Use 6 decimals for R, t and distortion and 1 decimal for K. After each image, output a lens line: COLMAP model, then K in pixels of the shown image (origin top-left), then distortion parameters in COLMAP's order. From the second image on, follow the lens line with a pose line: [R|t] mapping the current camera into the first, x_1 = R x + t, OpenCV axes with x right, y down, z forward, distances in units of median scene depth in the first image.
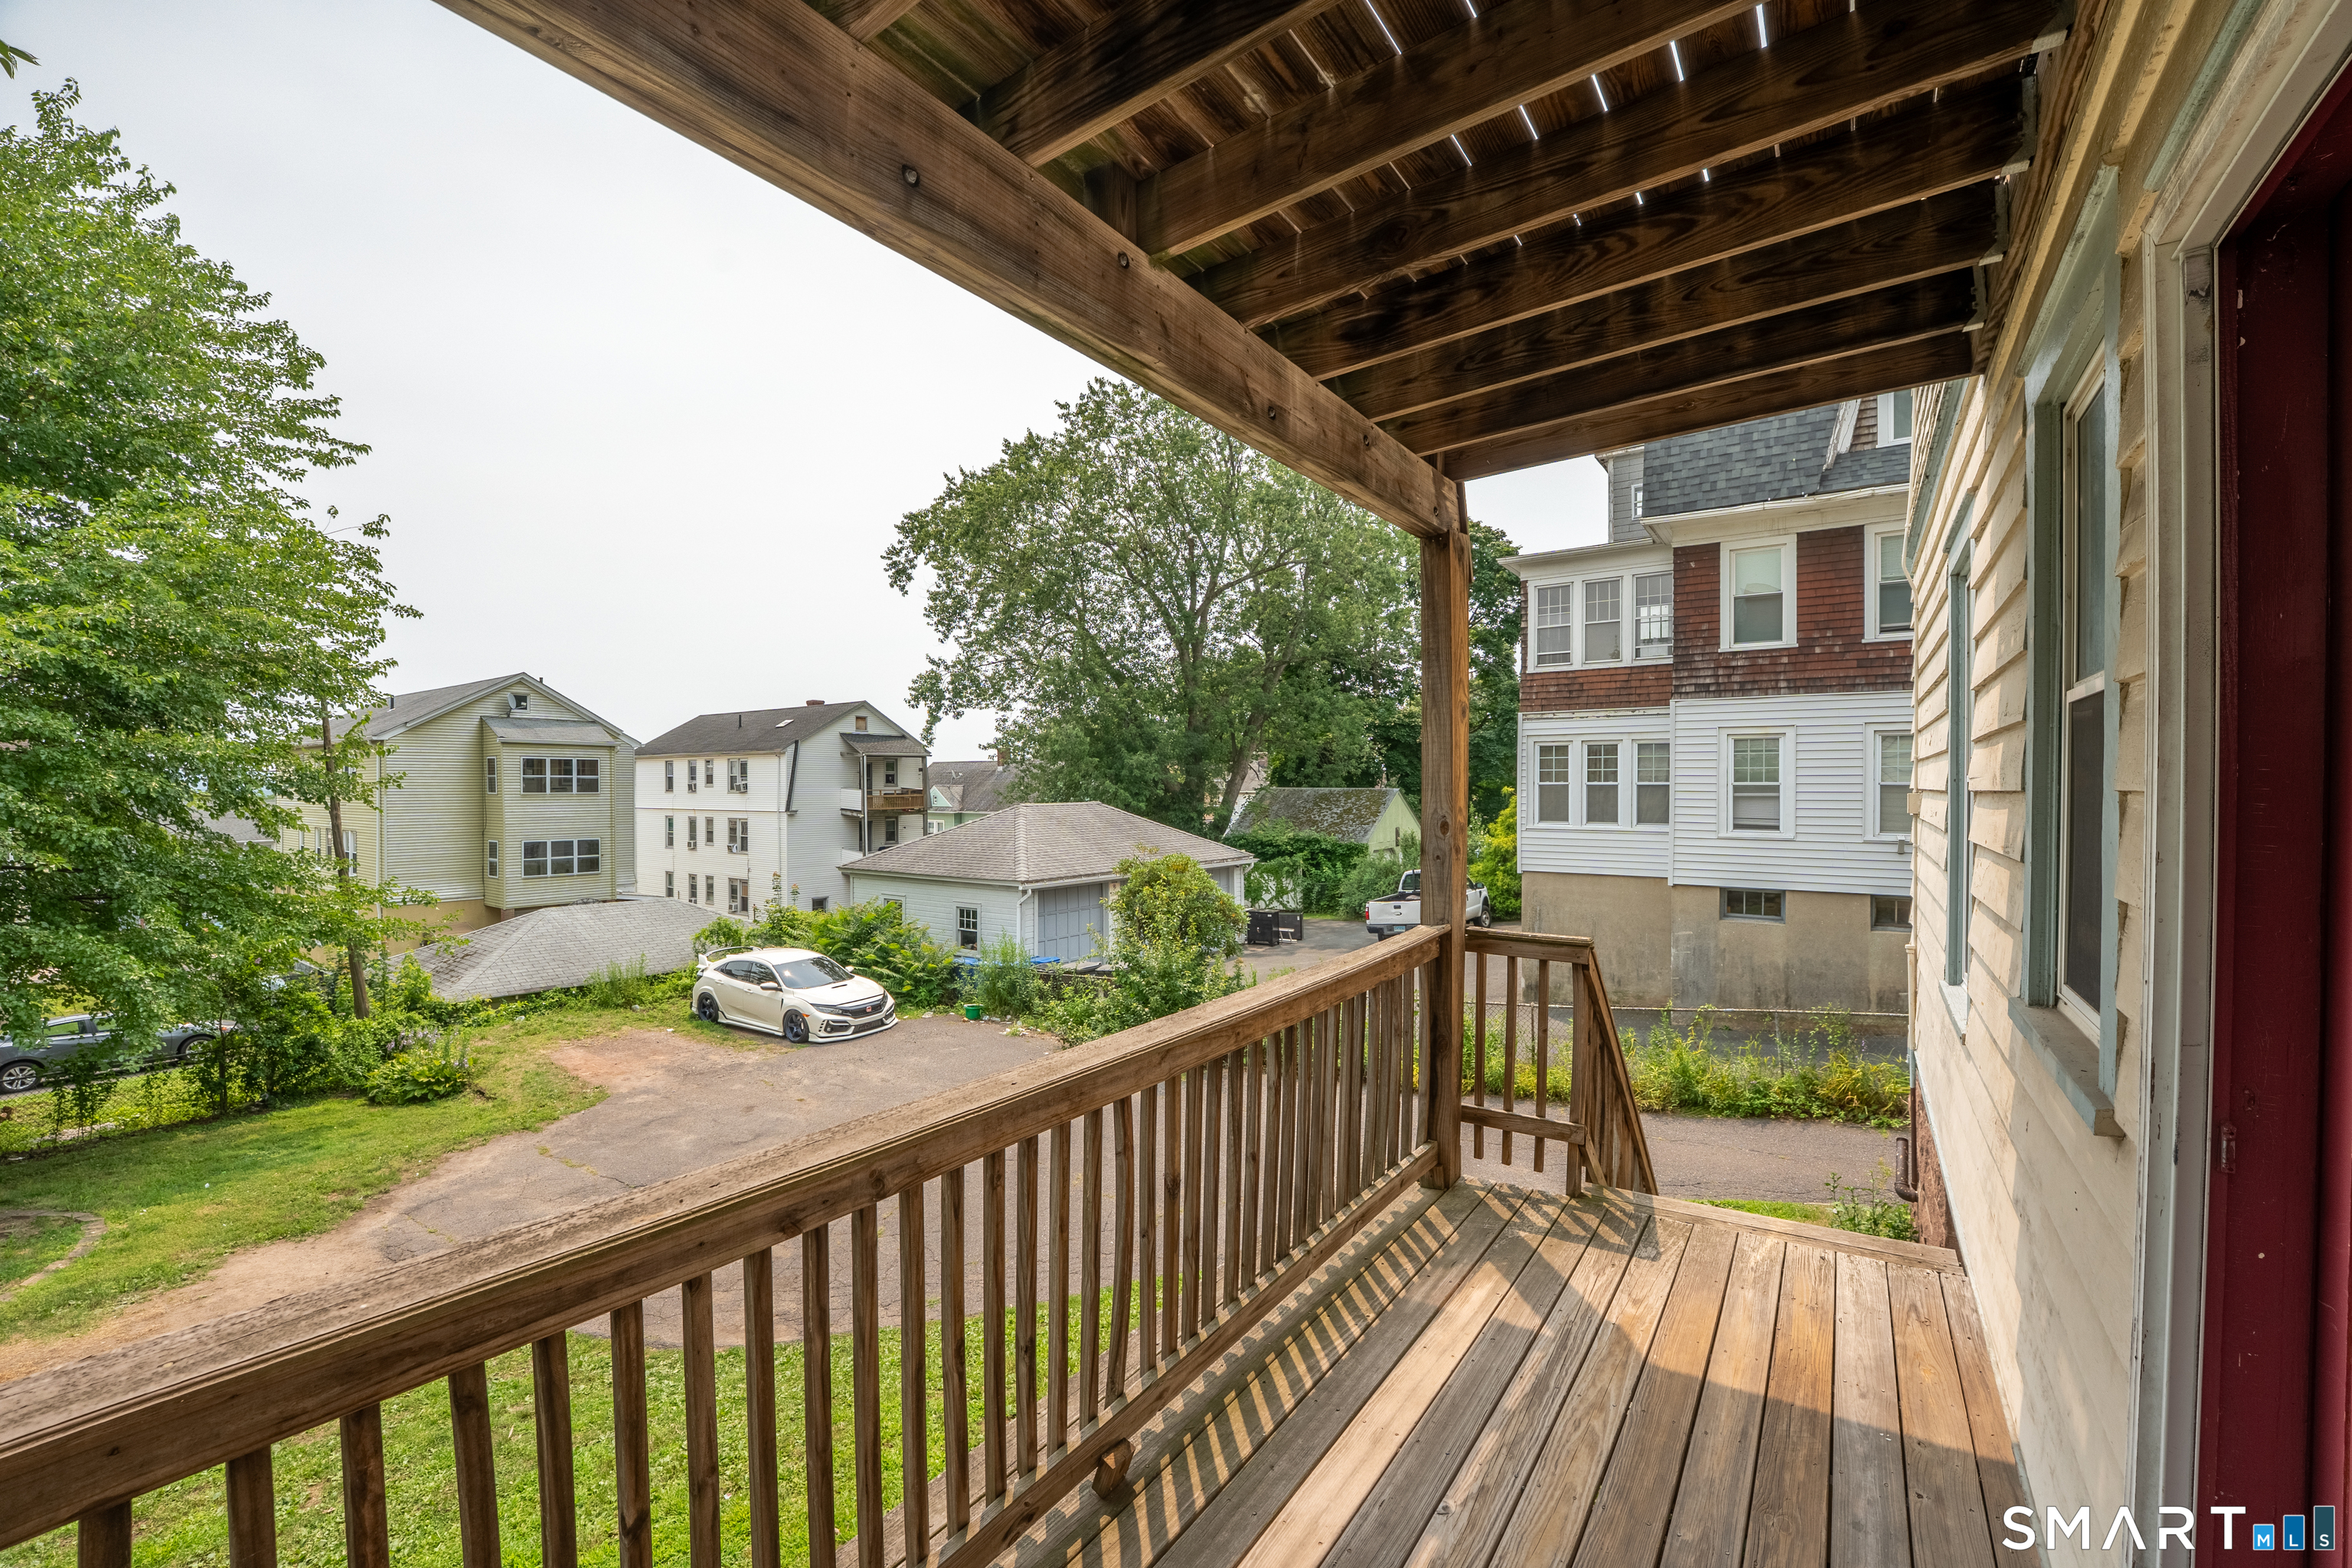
lens RADIAL K [[962.2, 0, 1170.9], [0, 962.2, 791.3], [0, 0, 1]] dist [-0.030137, 0.004062]
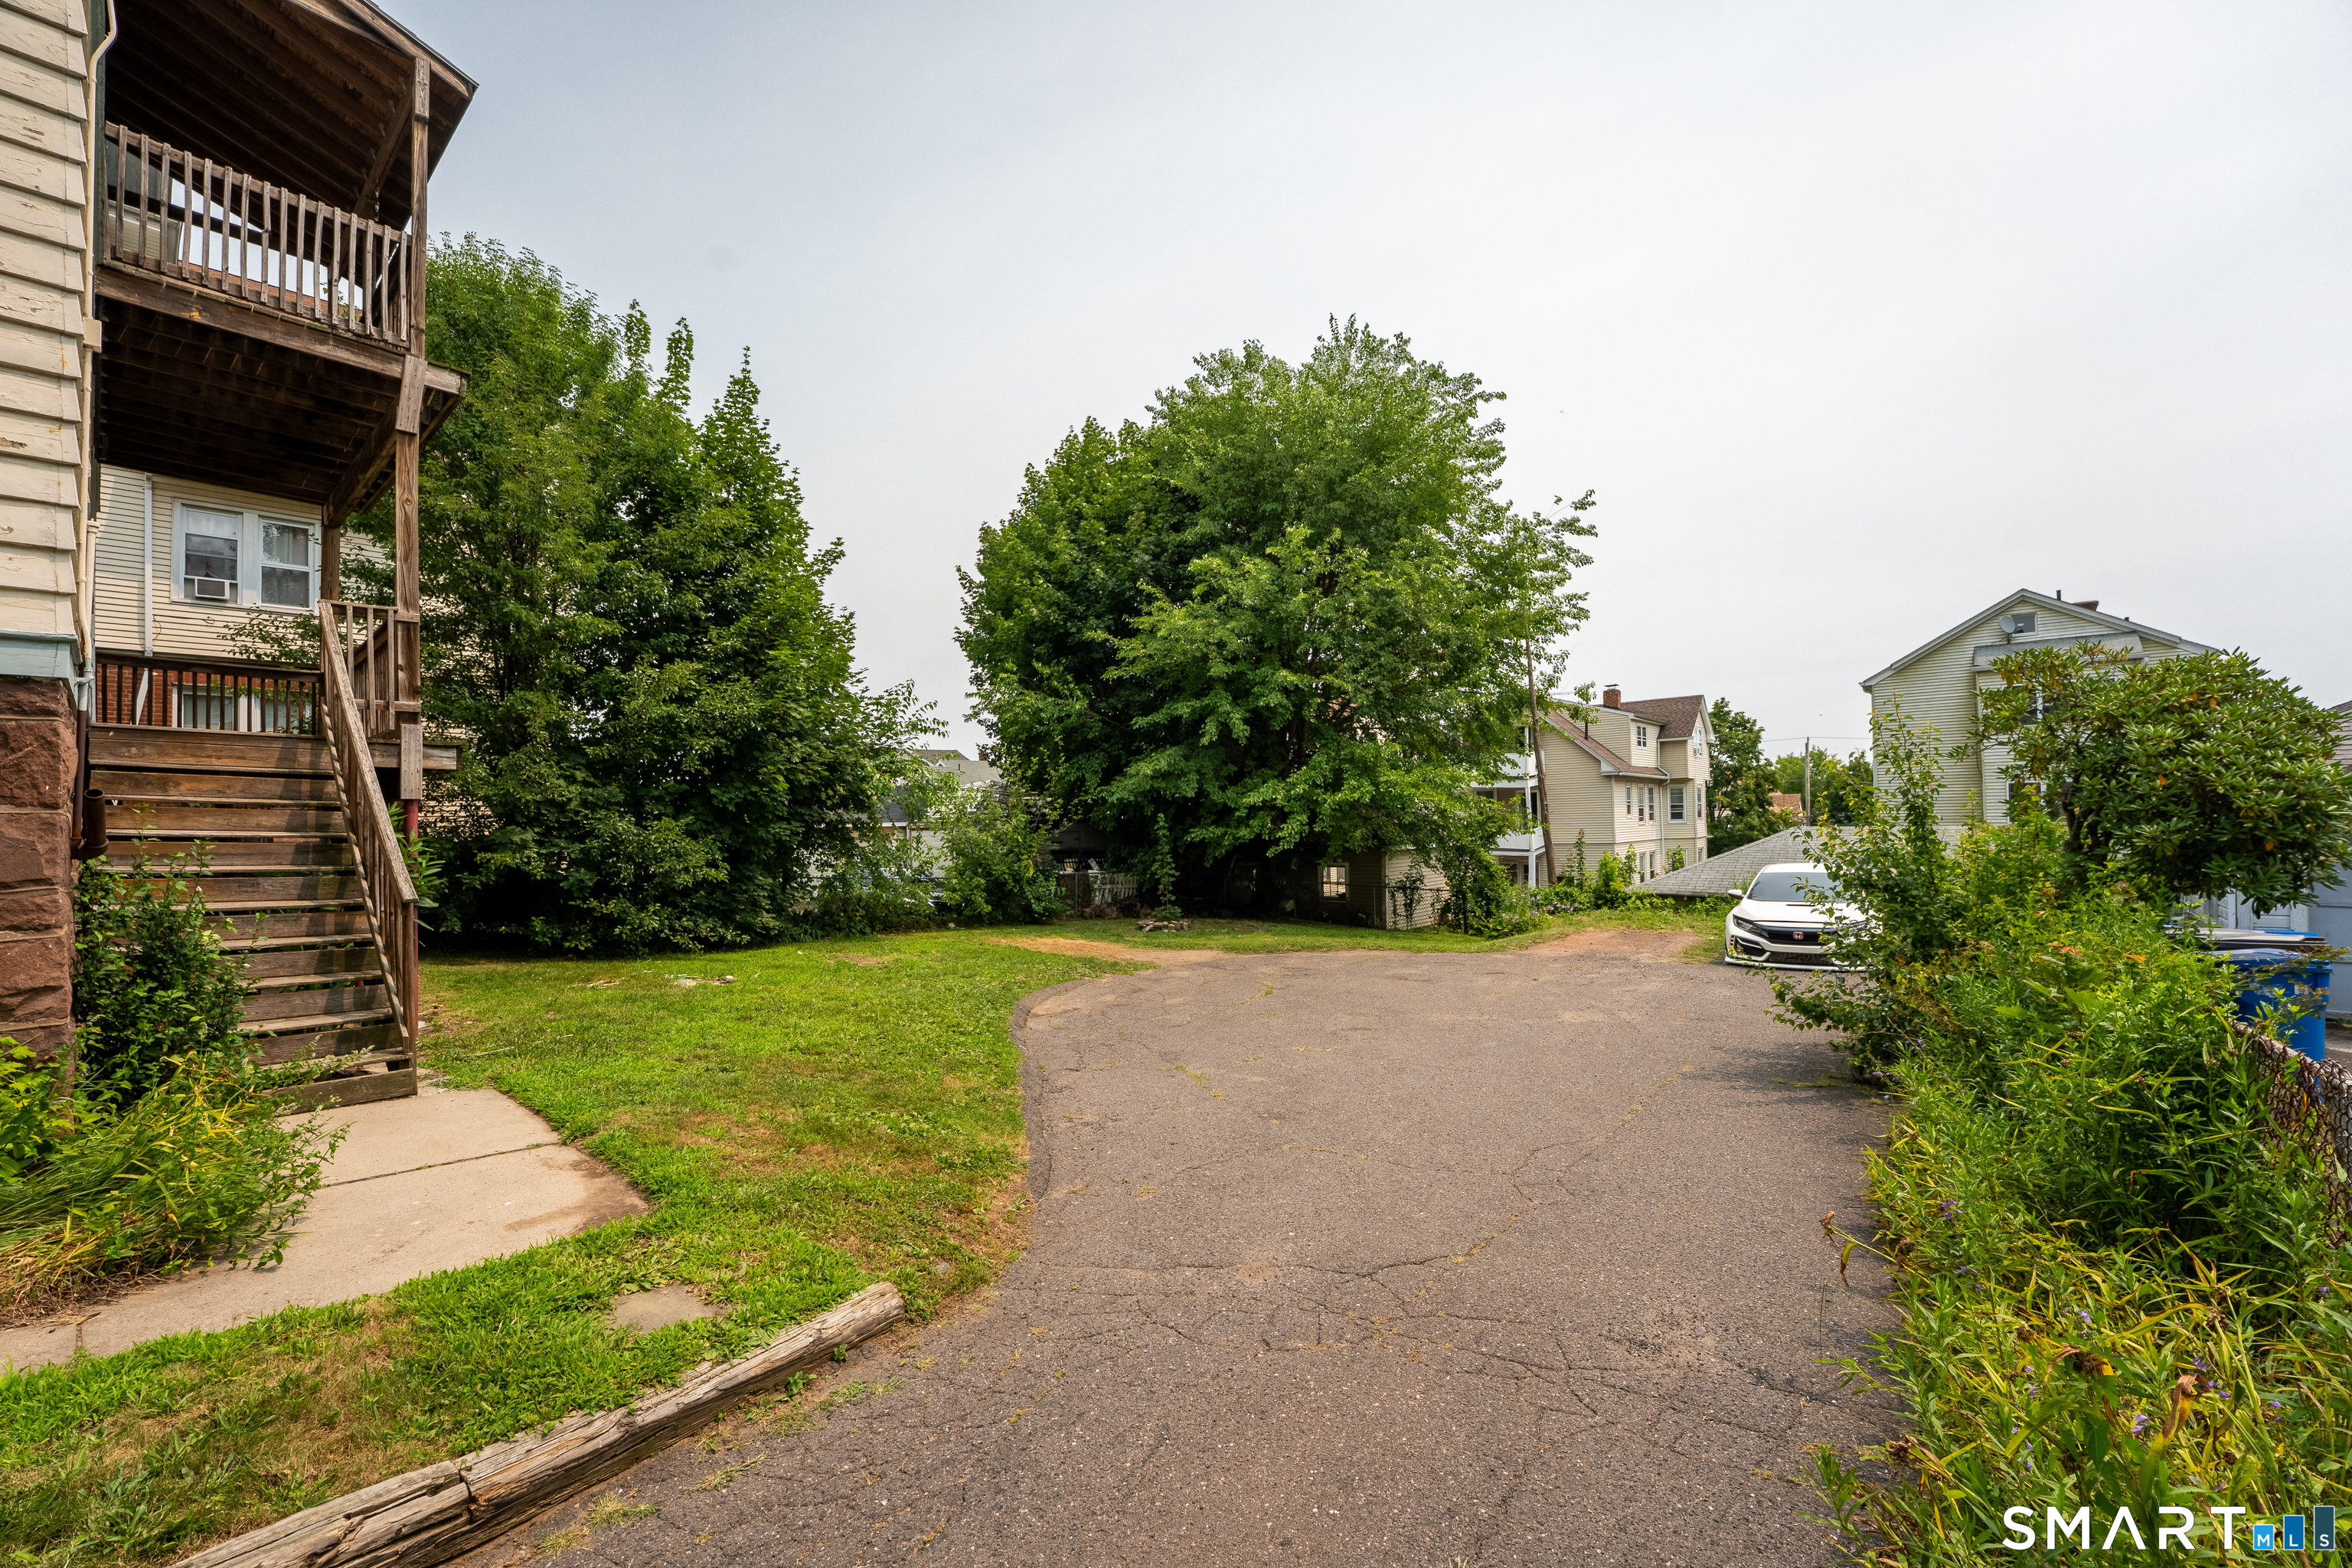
lens RADIAL K [[962.2, 0, 1180.3], [0, 962.2, 783.0], [0, 0, 1]] dist [-0.030137, 0.004062]
pose [[-0.095692, -0.036529, -0.994741, 0.447830], [0.021140, 0.999026, -0.038720, 0.129564], [0.995187, -0.024734, -0.094826, 0.603386]]
